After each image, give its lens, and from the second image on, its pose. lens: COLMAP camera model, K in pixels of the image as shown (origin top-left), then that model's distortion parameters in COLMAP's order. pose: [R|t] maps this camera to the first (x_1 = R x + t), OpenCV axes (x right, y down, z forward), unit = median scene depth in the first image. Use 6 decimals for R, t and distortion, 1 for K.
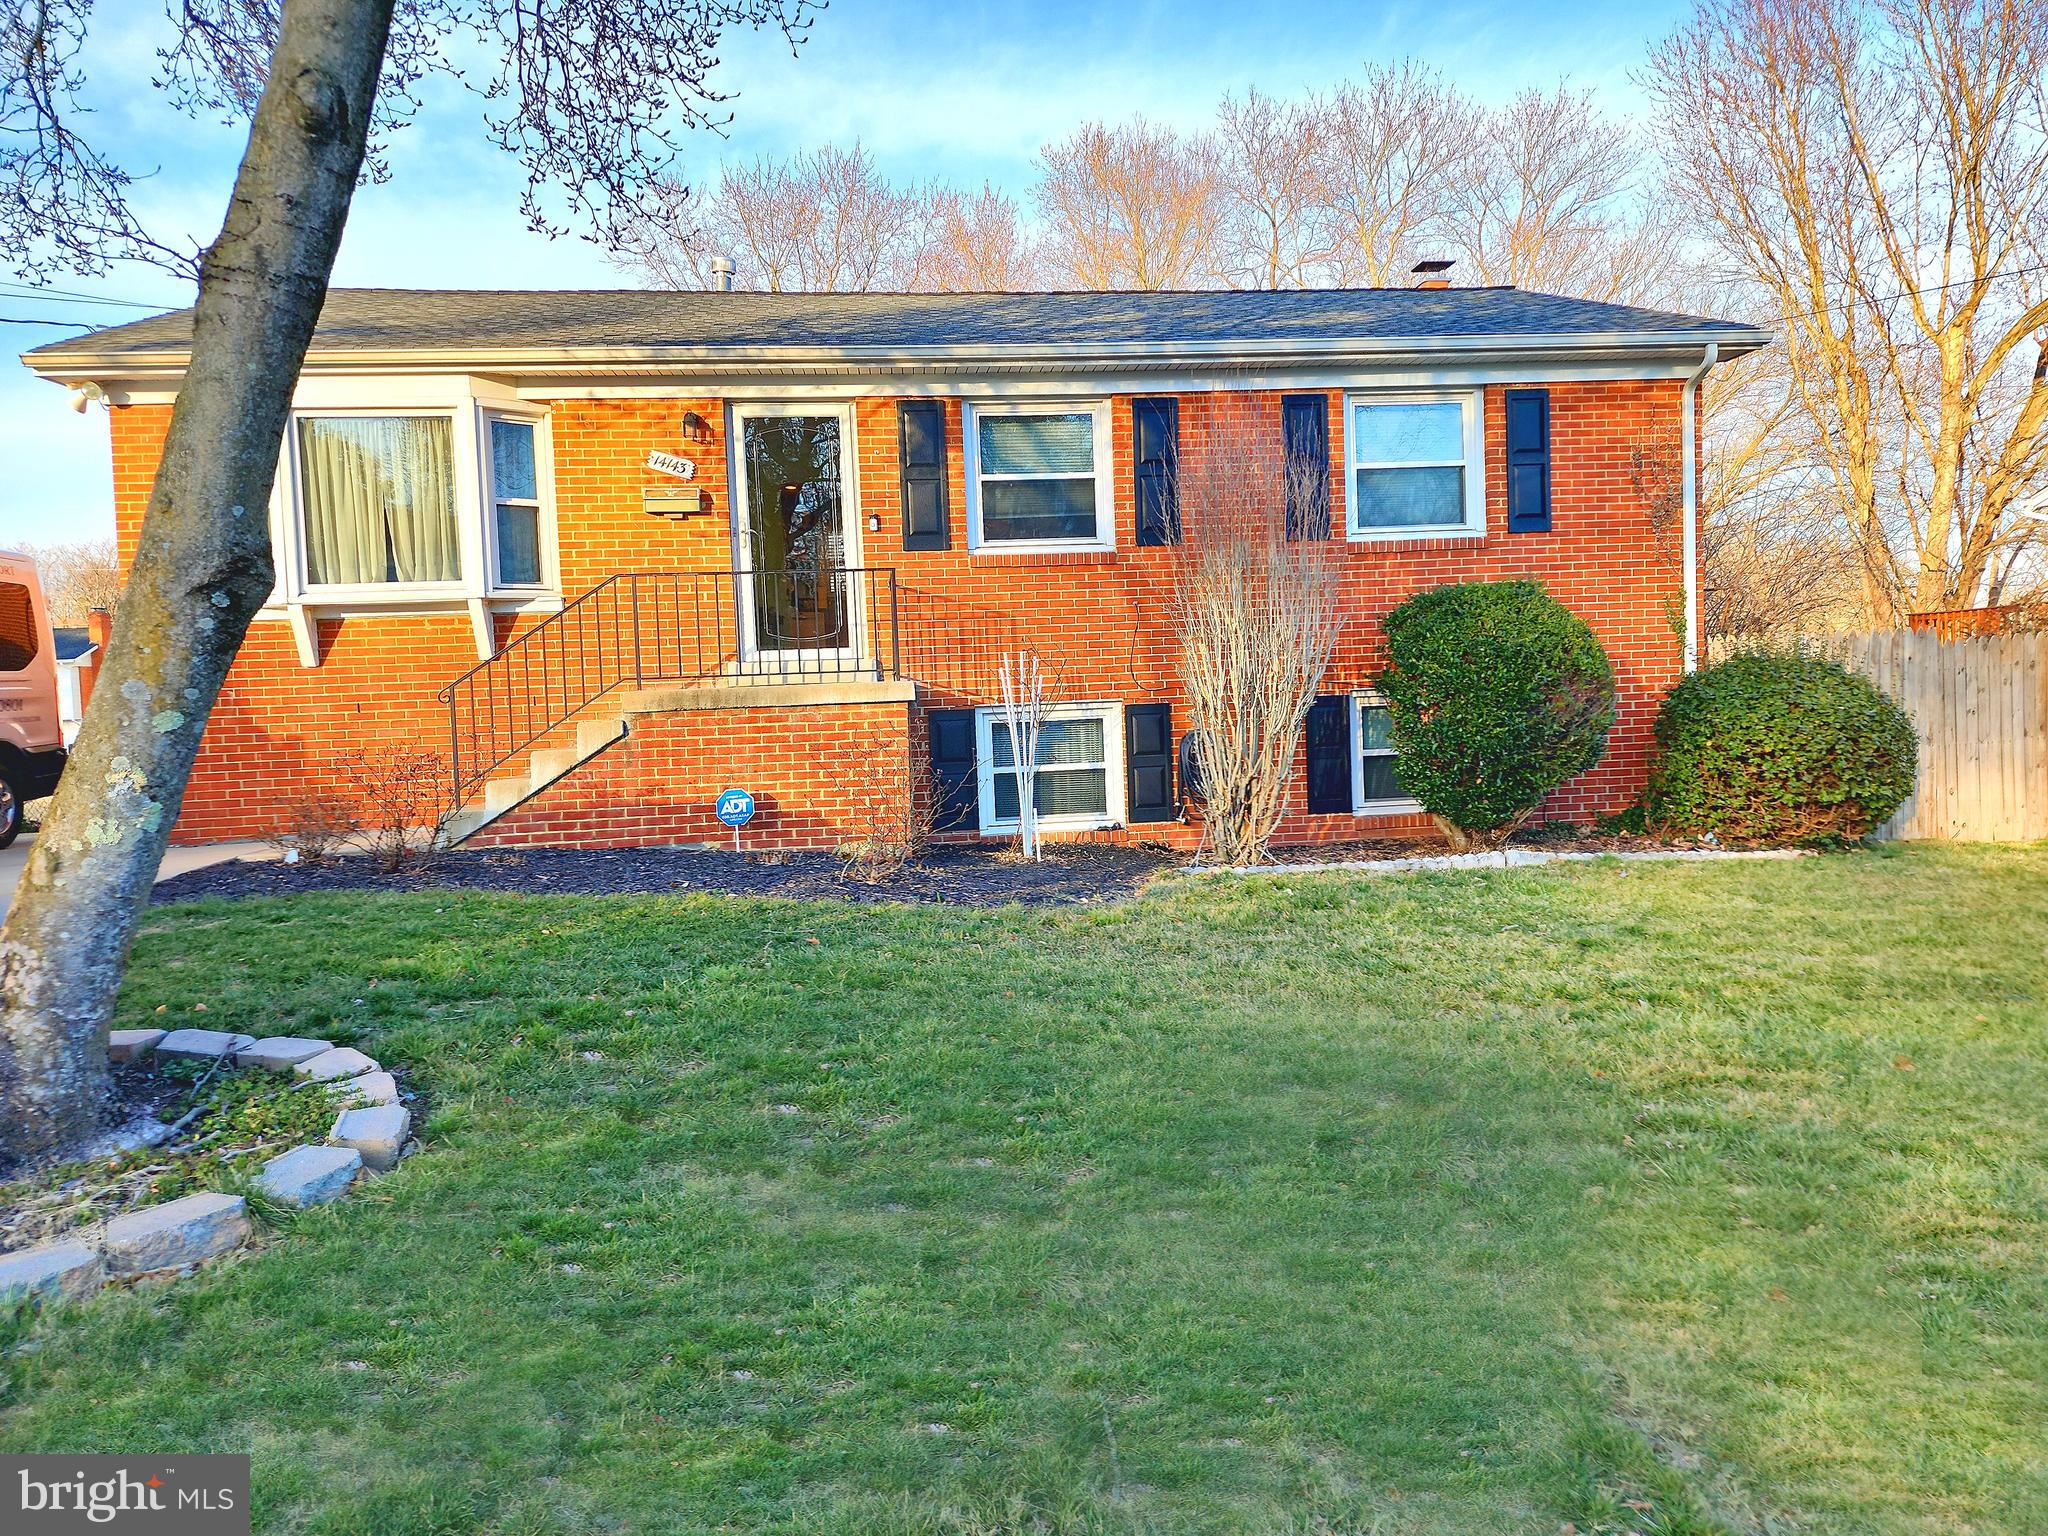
lens RADIAL K [[1338.6, 0, 1024.0], [0, 1338.6, 768.0], [0, 0, 1]] dist [0.093259, -0.089597]
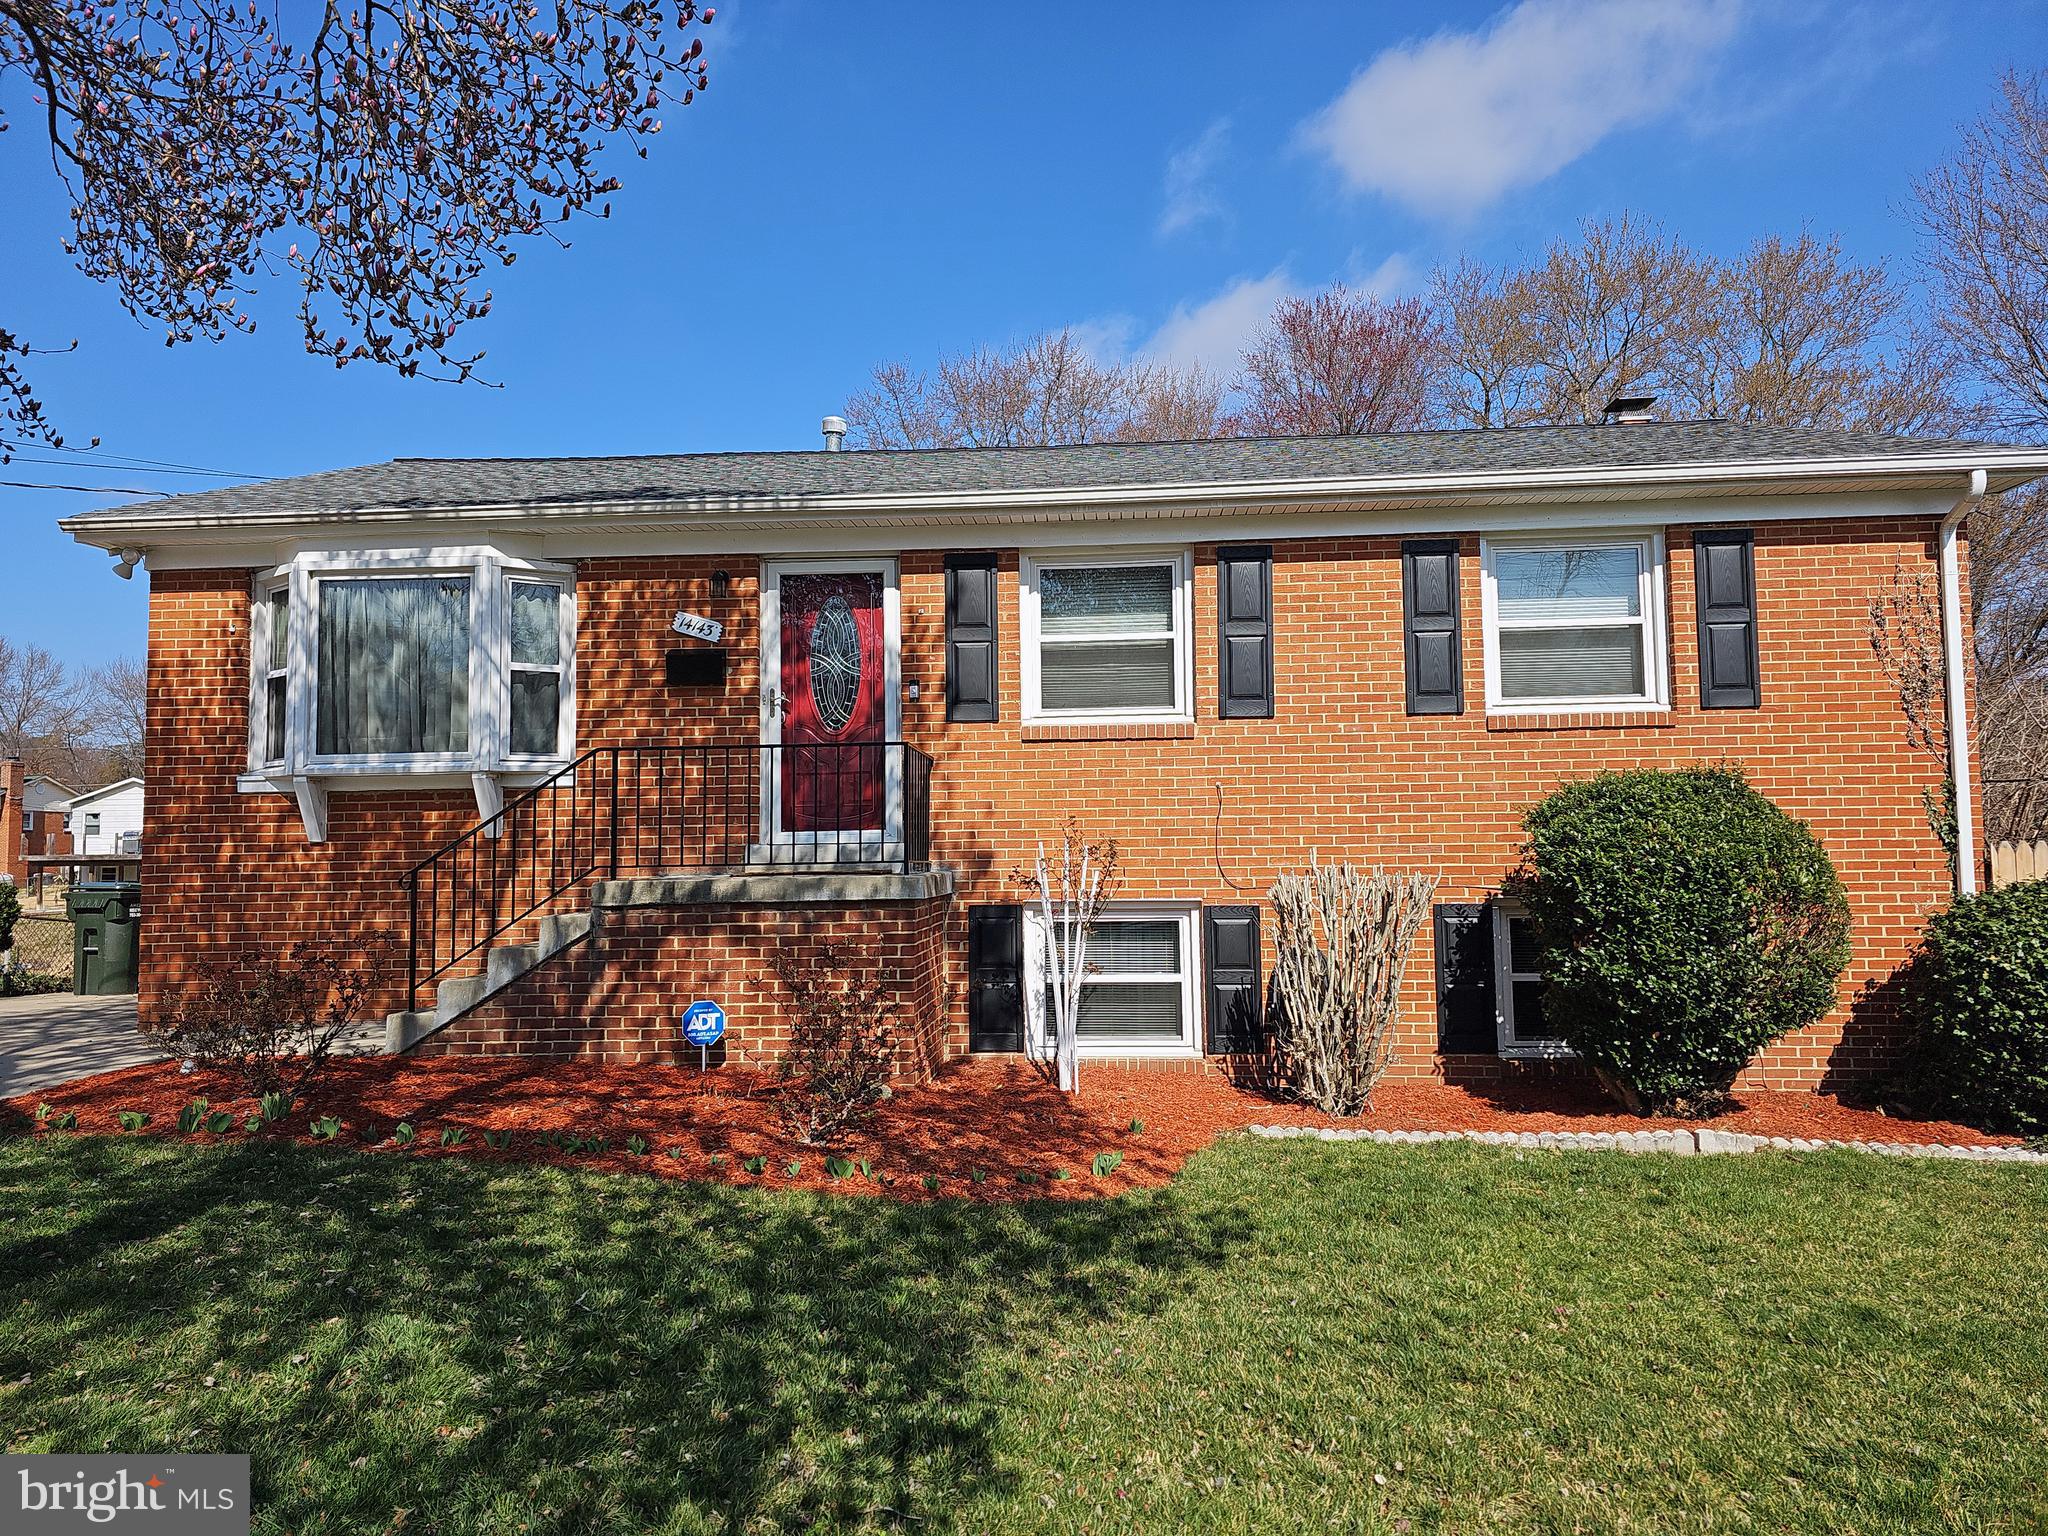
lens RADIAL K [[1334.8, 0, 984.9], [0, 1334.8, 791.5], [0, 0, 1]] dist [0.025809, -0.001384]
pose [[0.983070, 0.017850, -0.182358, 0.089543], [-0.035797, 0.994775, -0.095607, -0.034078], [0.179699, 0.100516, 0.978573, 0.161147]]
